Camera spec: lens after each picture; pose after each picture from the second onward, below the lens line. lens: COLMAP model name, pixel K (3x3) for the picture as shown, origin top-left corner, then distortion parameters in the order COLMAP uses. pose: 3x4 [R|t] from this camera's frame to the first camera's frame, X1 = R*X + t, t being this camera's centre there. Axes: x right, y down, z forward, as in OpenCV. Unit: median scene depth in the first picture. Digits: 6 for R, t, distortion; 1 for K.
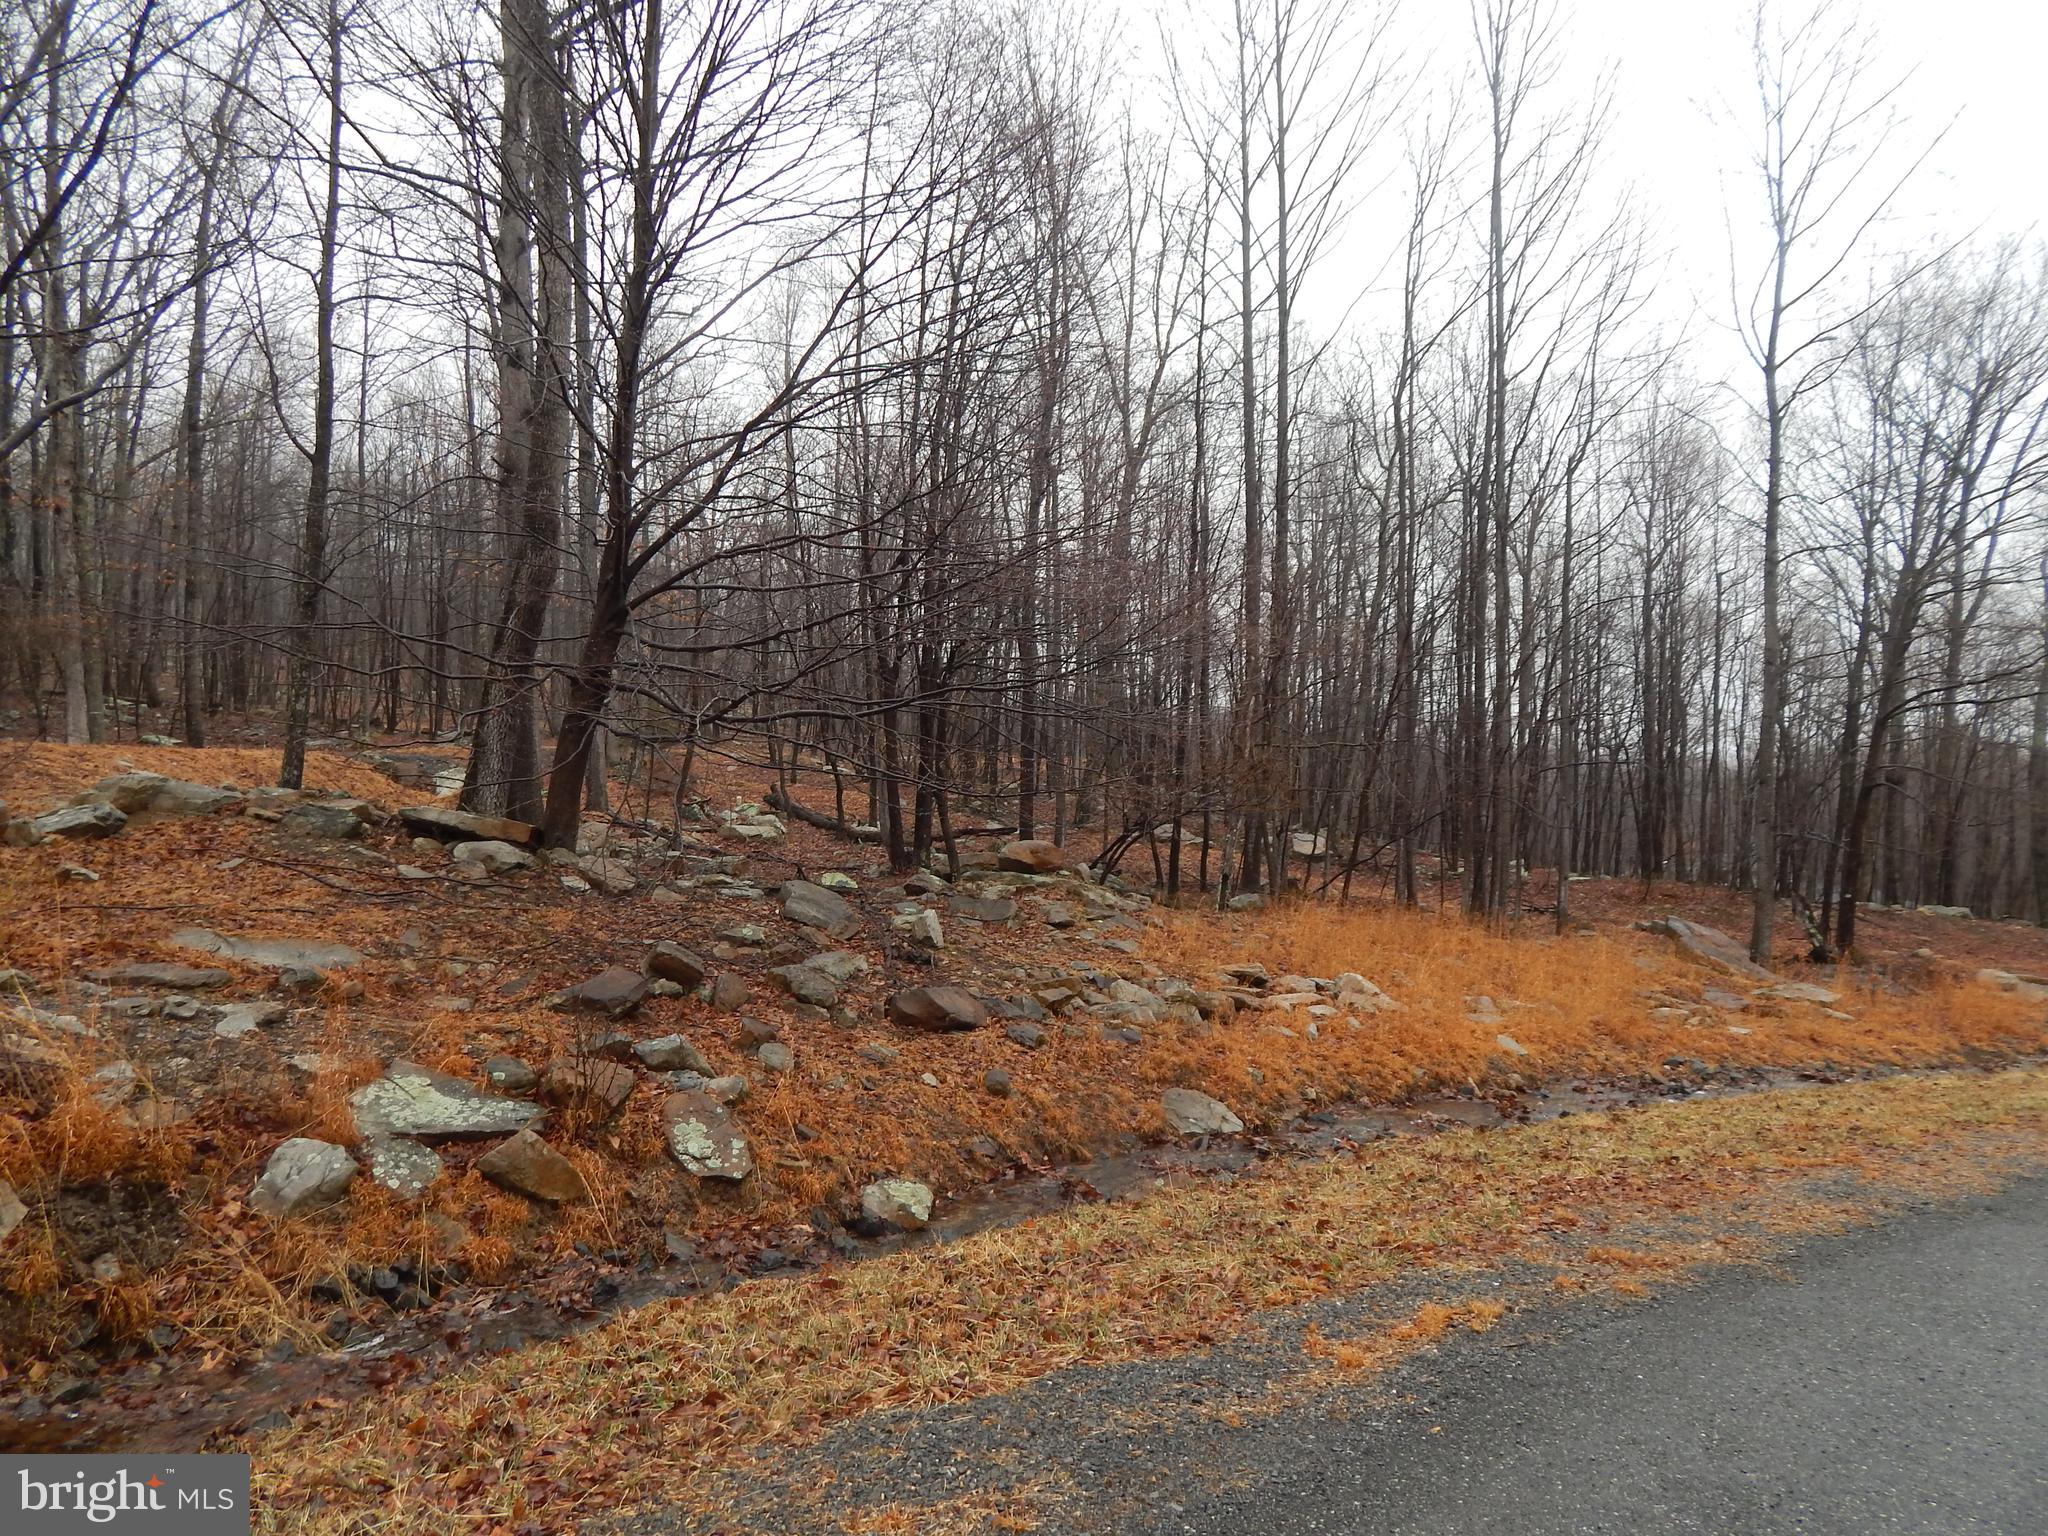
lens RADIAL K [[1363.0, 0, 1024.1], [0, 1363.0, 775.2], [0, 0, 1]] dist [0.013291, -0.015846]
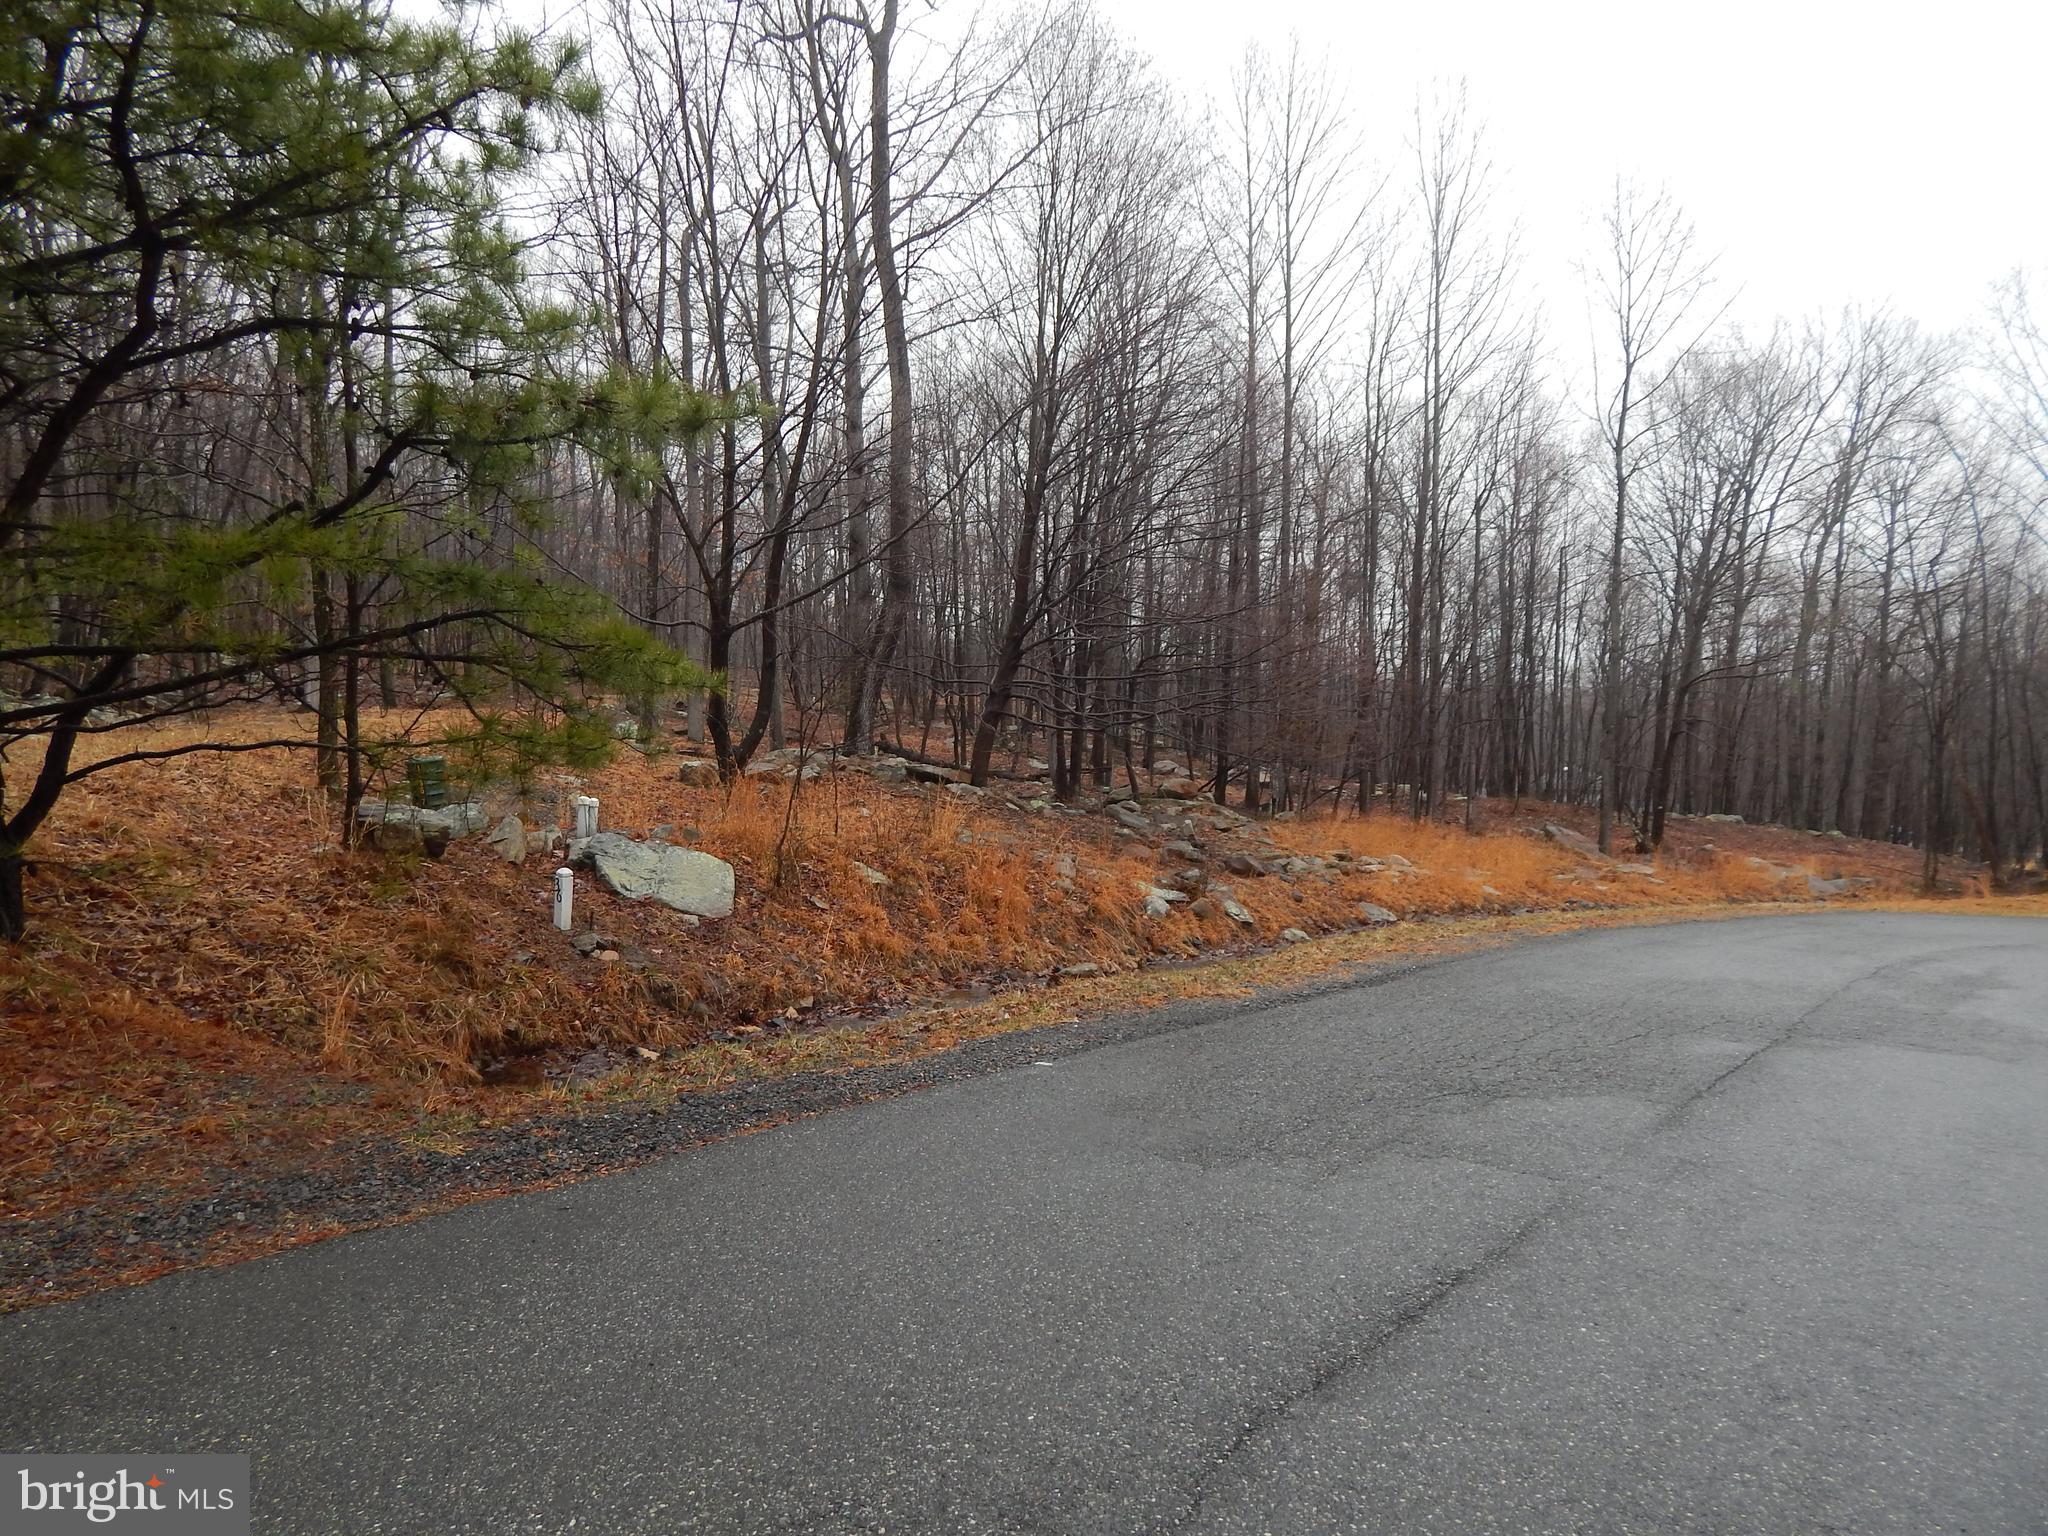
lens RADIAL K [[1363.0, 0, 1024.9], [0, 1363.0, 762.3], [0, 0, 1]] dist [0.013291, -0.015846]
pose [[0.993658, -0.006584, 0.112250, -0.238055], [0.001152, 0.998828, 0.048390, -0.031822], [-0.112437, -0.047954, 0.992501, -0.373990]]
